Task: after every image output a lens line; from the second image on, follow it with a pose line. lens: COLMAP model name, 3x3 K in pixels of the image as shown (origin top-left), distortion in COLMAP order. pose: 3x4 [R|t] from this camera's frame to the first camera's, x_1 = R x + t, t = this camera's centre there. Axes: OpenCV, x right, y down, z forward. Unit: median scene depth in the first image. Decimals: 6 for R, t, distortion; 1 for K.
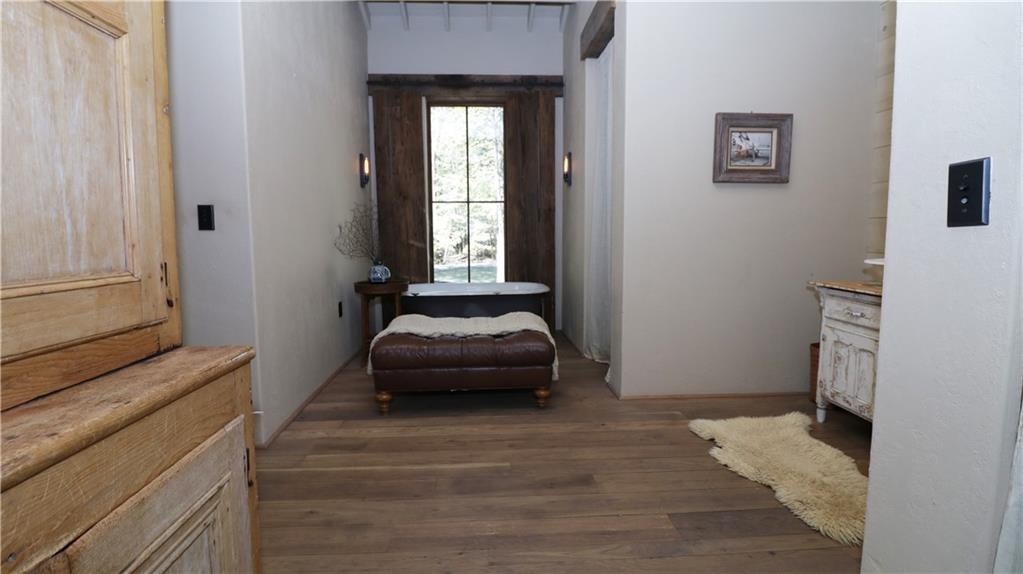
lens RADIAL K [[468.7, 0, 505.2], [0, 468.7, 288.3], [0, 0, 1]] dist [0.004232, -0.000009]
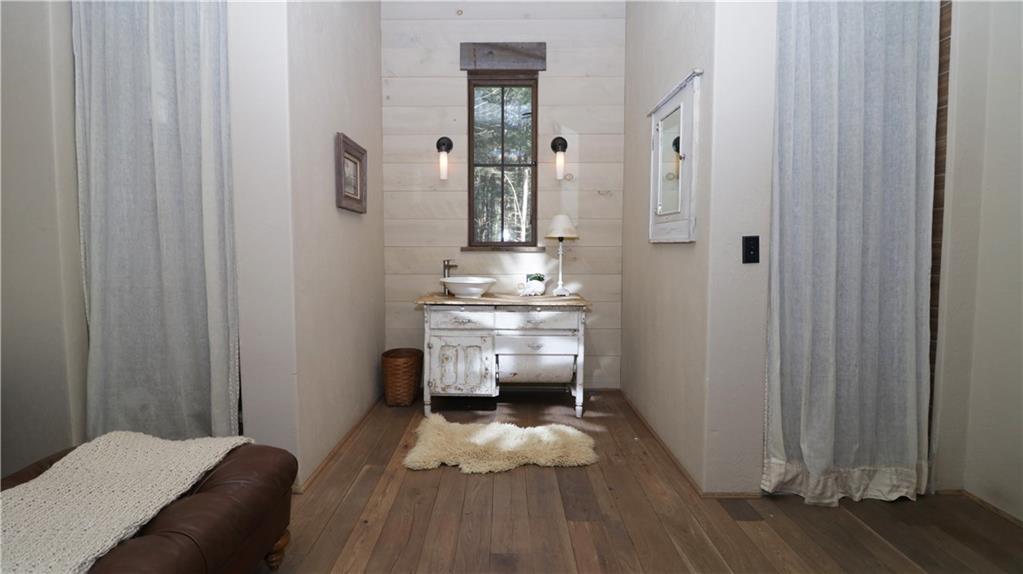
lens RADIAL K [[468.7, 0, 502.7], [0, 468.7, 280.8], [0, 0, 1]] dist [0.004232, -0.000009]
pose [[0.065173, -0.063199, 0.995871, -0.532759], [0.115836, 0.991725, 0.055355, -0.112303], [-0.991128, 0.111750, 0.071955, 0.737950]]
